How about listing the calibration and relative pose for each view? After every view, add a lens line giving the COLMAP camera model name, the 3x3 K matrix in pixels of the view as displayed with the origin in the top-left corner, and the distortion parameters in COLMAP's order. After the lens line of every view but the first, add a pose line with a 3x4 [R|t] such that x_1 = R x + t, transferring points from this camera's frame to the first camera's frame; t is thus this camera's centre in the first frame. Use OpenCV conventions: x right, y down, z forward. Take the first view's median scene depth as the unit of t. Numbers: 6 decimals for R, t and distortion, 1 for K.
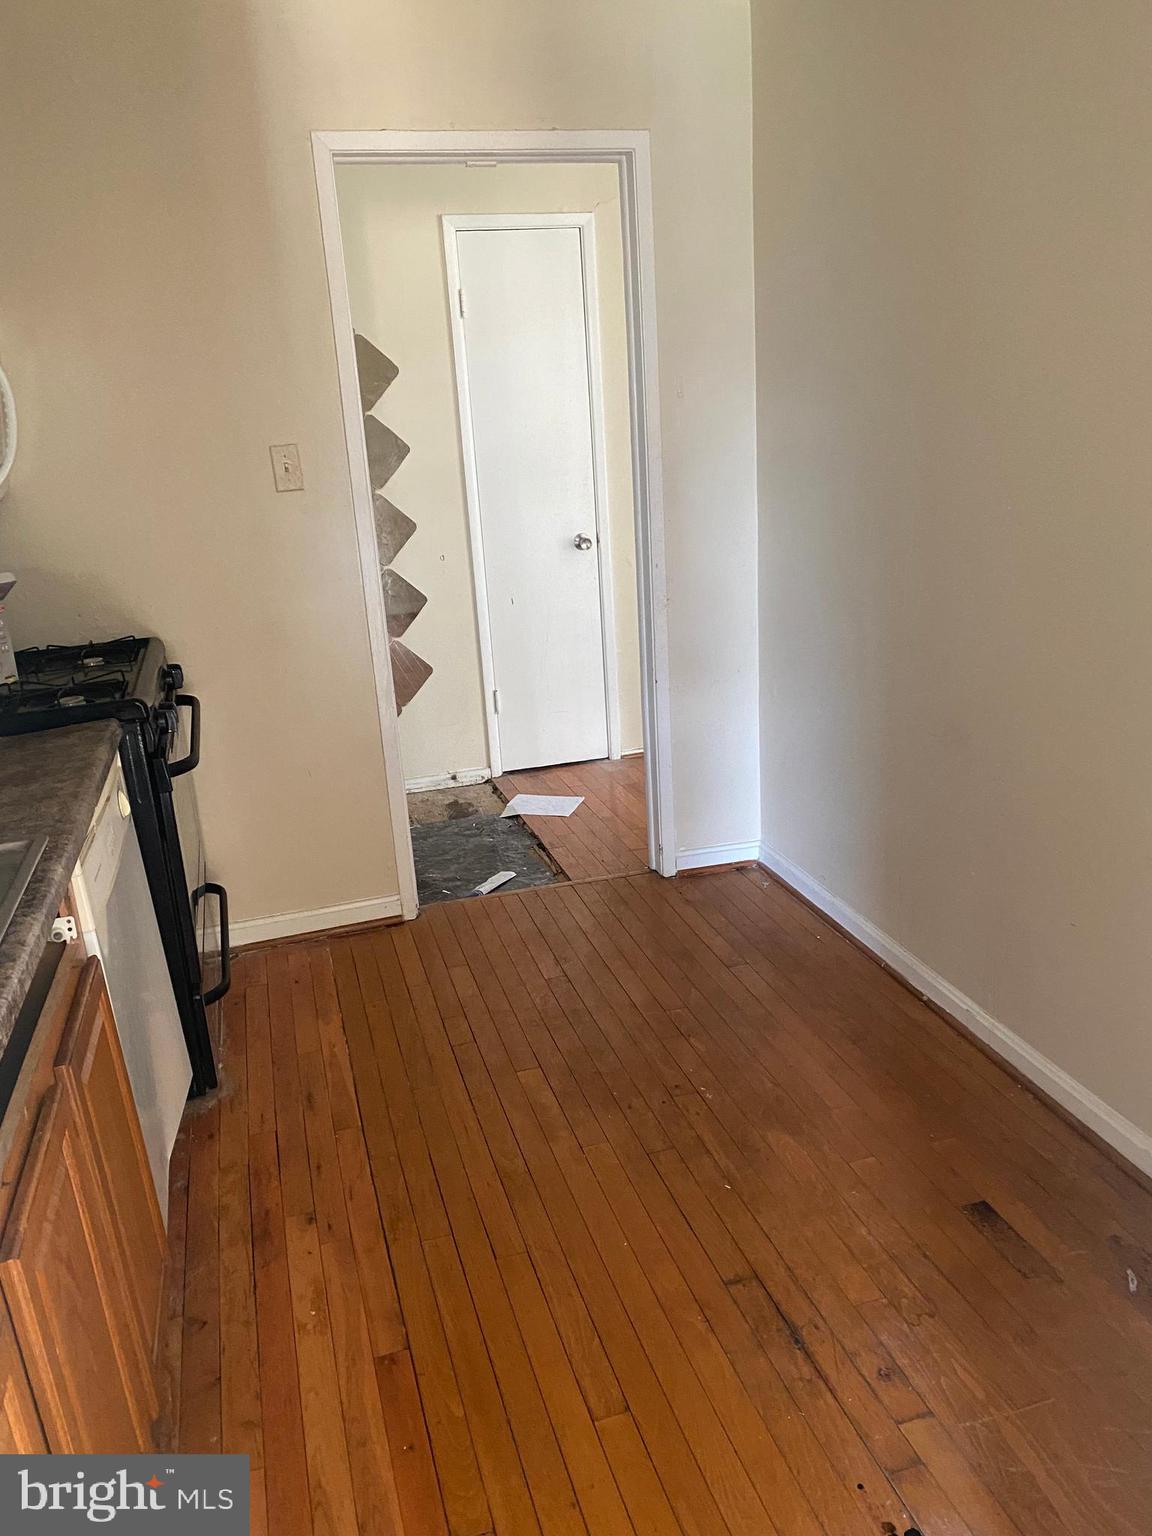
lens RADIAL K [[1173.9, 0, 576.0], [0, 1173.9, 768.0], [0, 0, 1]] dist [0.013173, -0.002040]
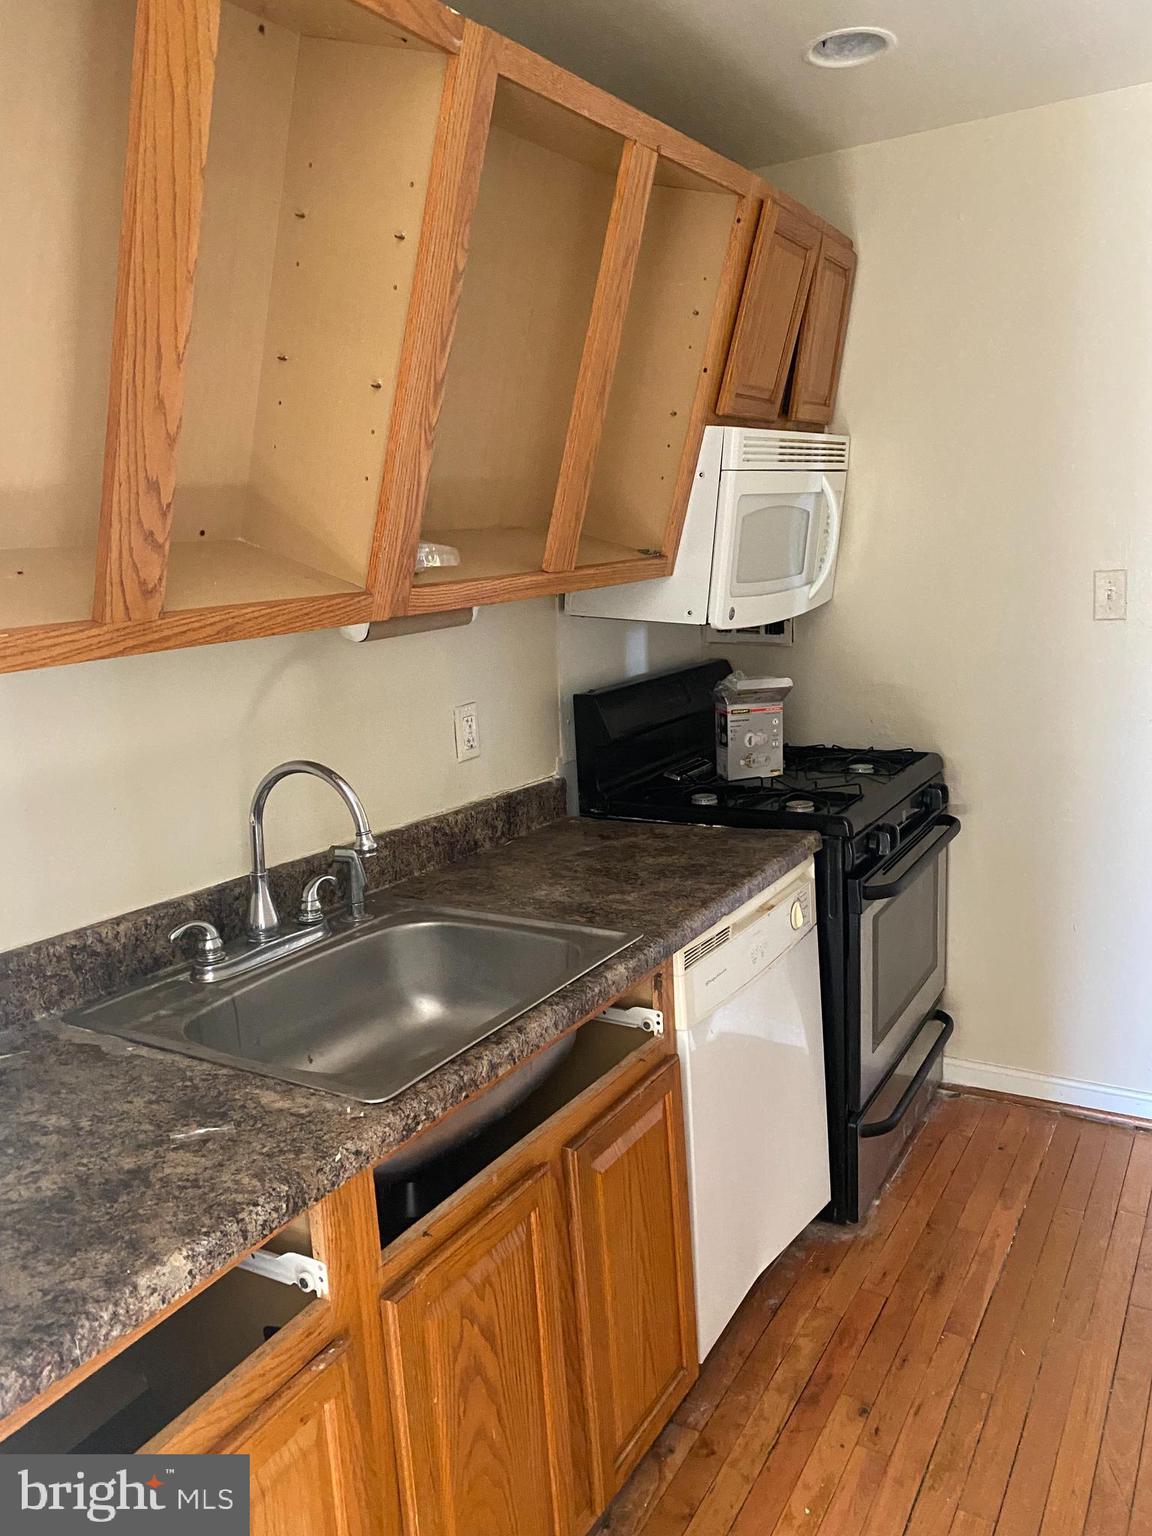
lens RADIAL K [[1173.9, 0, 576.0], [0, 1173.9, 768.0], [0, 0, 1]] dist [0.013173, -0.002040]
pose [[0.688163, 0.169507, -0.705478, 0.164941], [-0.217382, 0.975829, 0.022418, -0.068789], [0.692226, 0.137931, 0.708377, 0.115109]]
